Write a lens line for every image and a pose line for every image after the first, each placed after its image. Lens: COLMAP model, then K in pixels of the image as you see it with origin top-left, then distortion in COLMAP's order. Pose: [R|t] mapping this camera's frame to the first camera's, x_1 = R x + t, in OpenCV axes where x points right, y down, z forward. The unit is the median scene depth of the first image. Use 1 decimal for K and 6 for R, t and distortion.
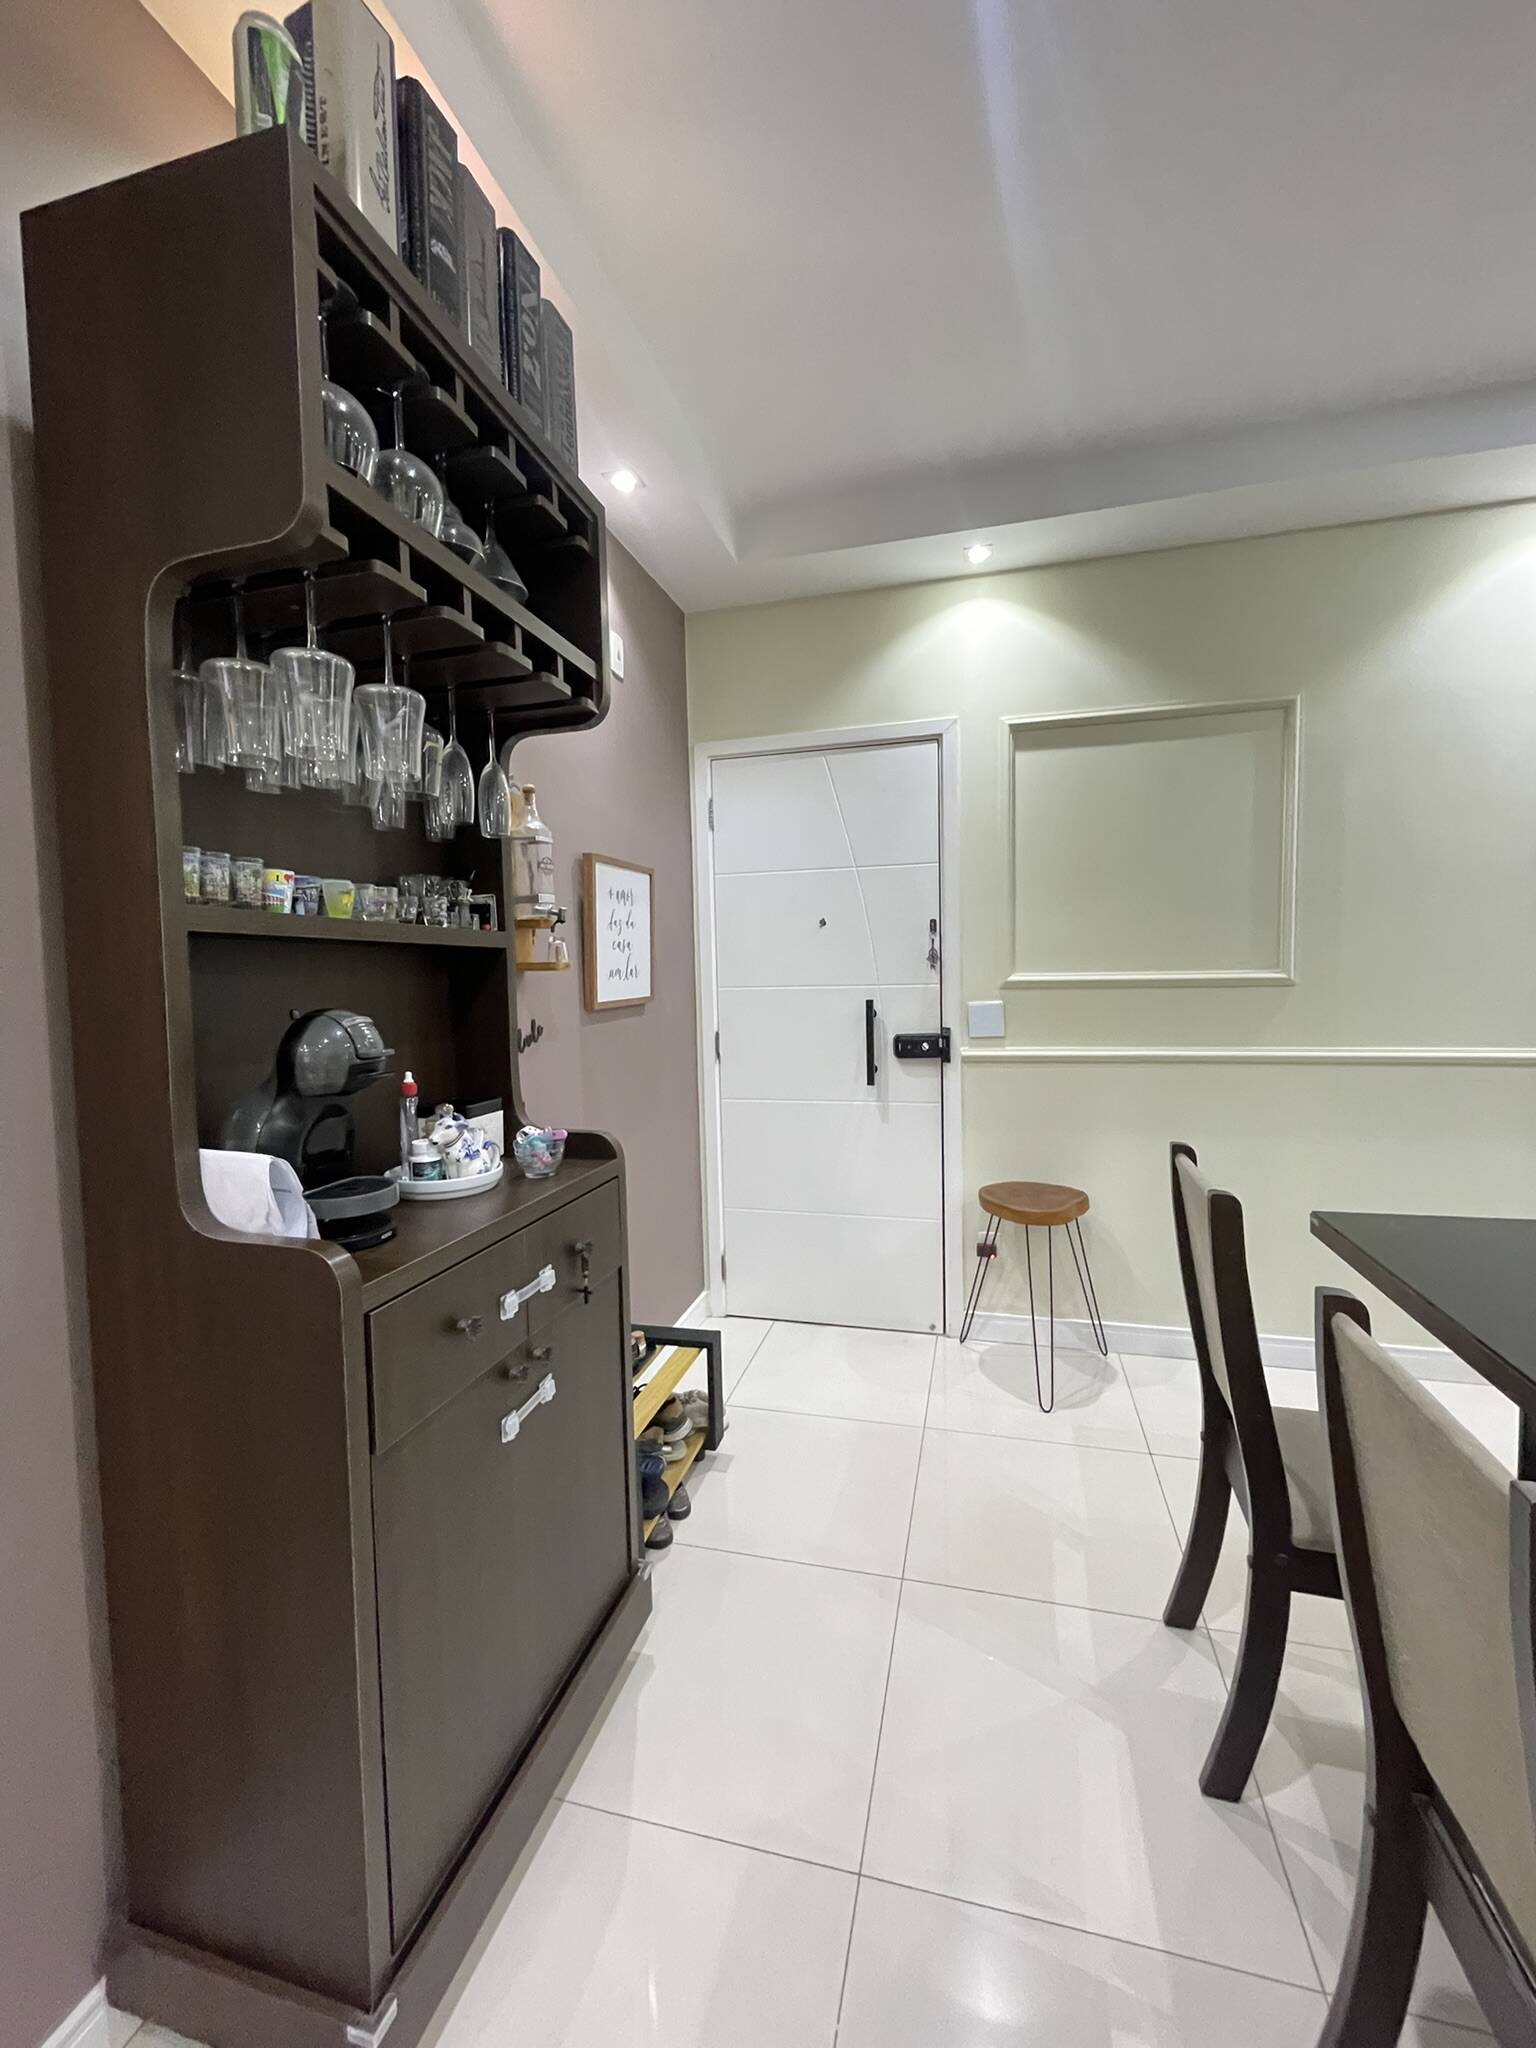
lens RADIAL K [[824.7, 0, 775.6], [0, 824.7, 1020.9], [0, 0, 1]] dist [-0.003924, 0.000200]
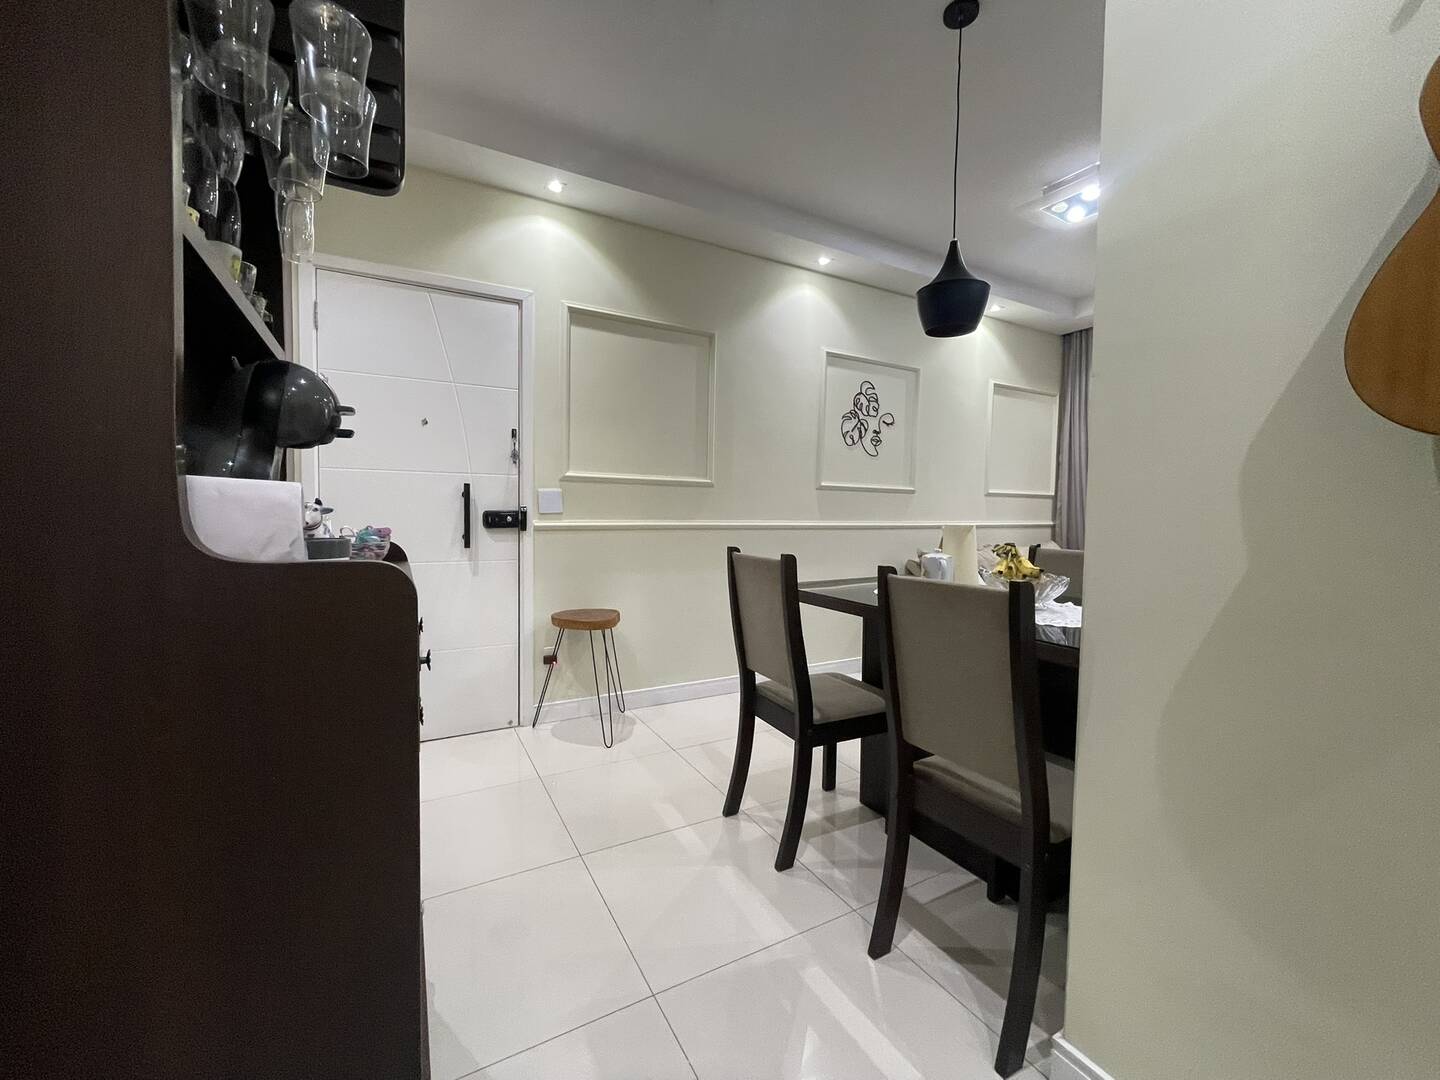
lens RADIAL K [[579.9, 0, 717.9], [0, 579.9, 534.8], [0, 0, 1]] dist [-0.003924, 0.000200]
pose [[0.725376, 0.003100, 0.688346, -0.239512], [0.013722, 0.999726, -0.018962, 0.081749], [-0.688216, 0.023200, 0.725135, 0.044996]]
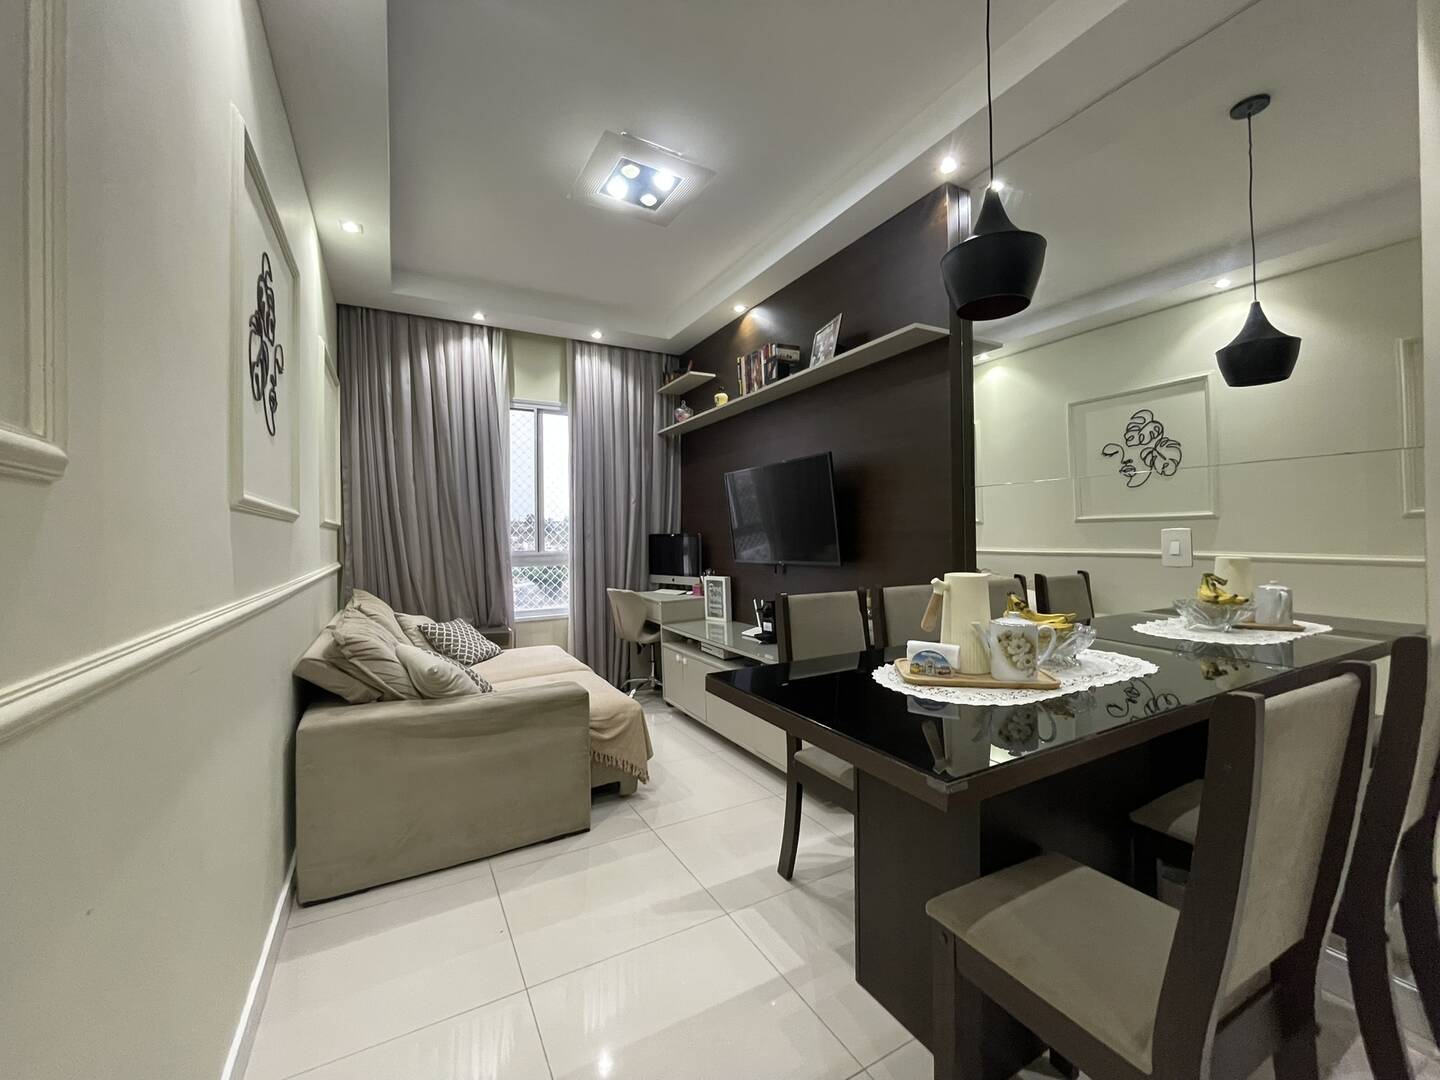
lens RADIAL K [[579.9, 0, 717.9], [0, 579.9, 534.8], [0, 0, 1]] dist [-0.003924, 0.000200]
pose [[-0.688734, 0.034172, 0.724208, 0.246098], [0.076220, 0.996766, 0.025454, -0.006711], [-0.720996, 0.072730, -0.689112, 0.879257]]
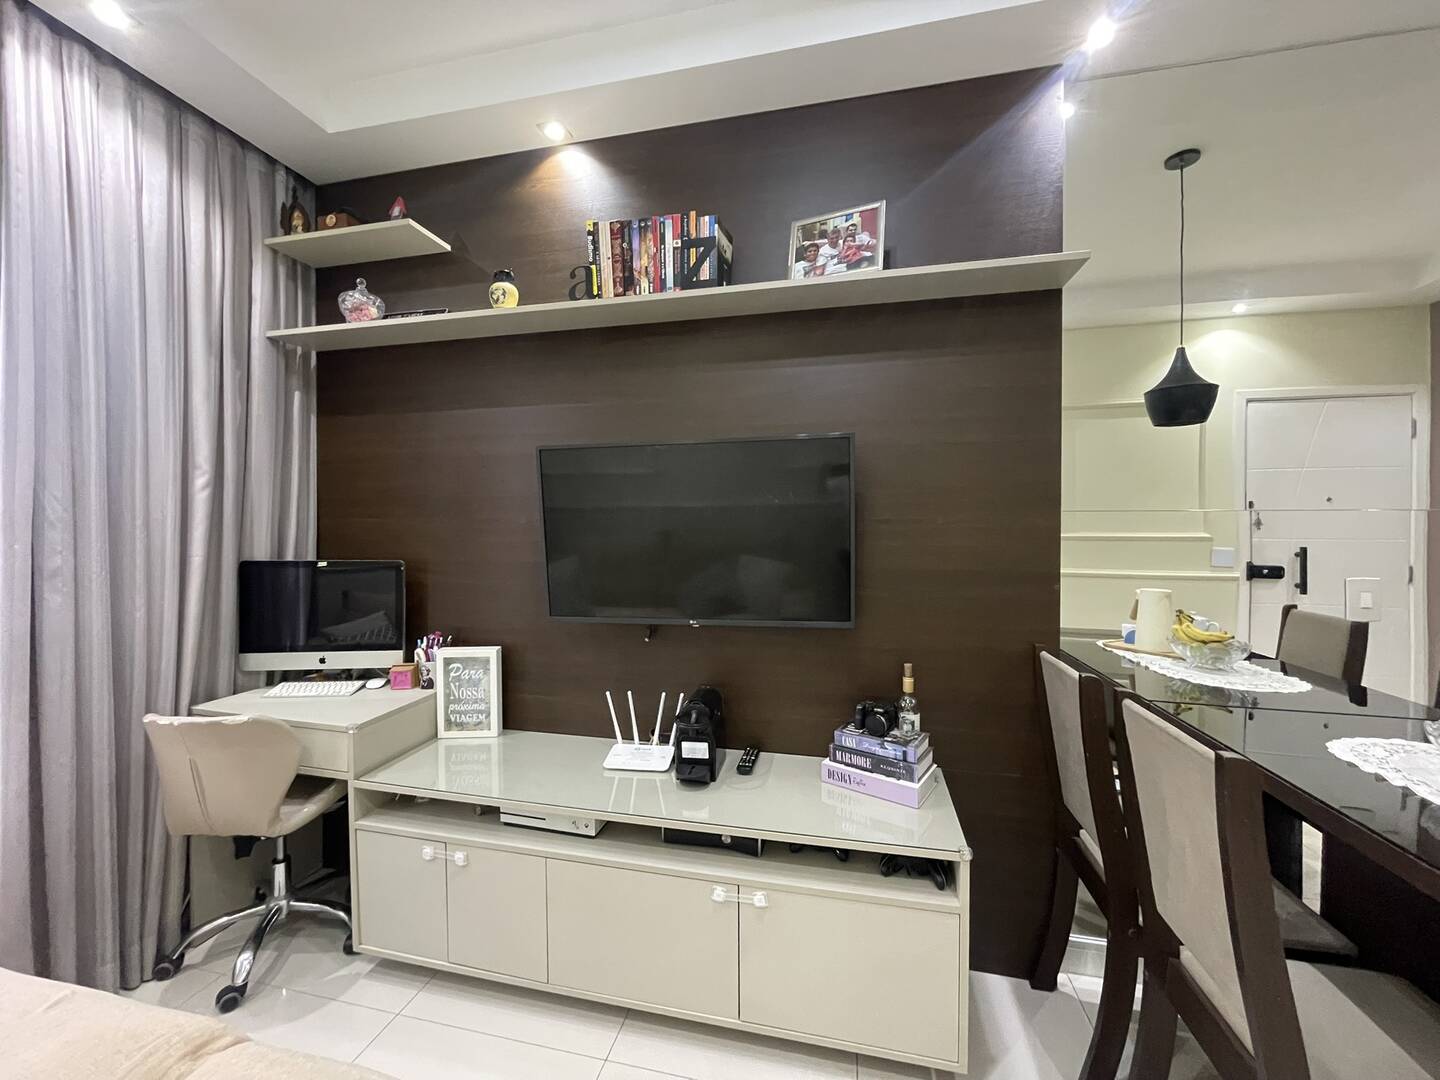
lens RADIAL K [[579.9, 0, 717.9], [0, 579.9, 534.8], [0, 0, 1]] dist [-0.003924, 0.000200]
pose [[-0.999372, 0.023879, -0.026191, 0.970105], [0.021843, 0.996913, 0.075416, -0.053776], [0.027911, 0.074796, -0.996808, 0.625023]]
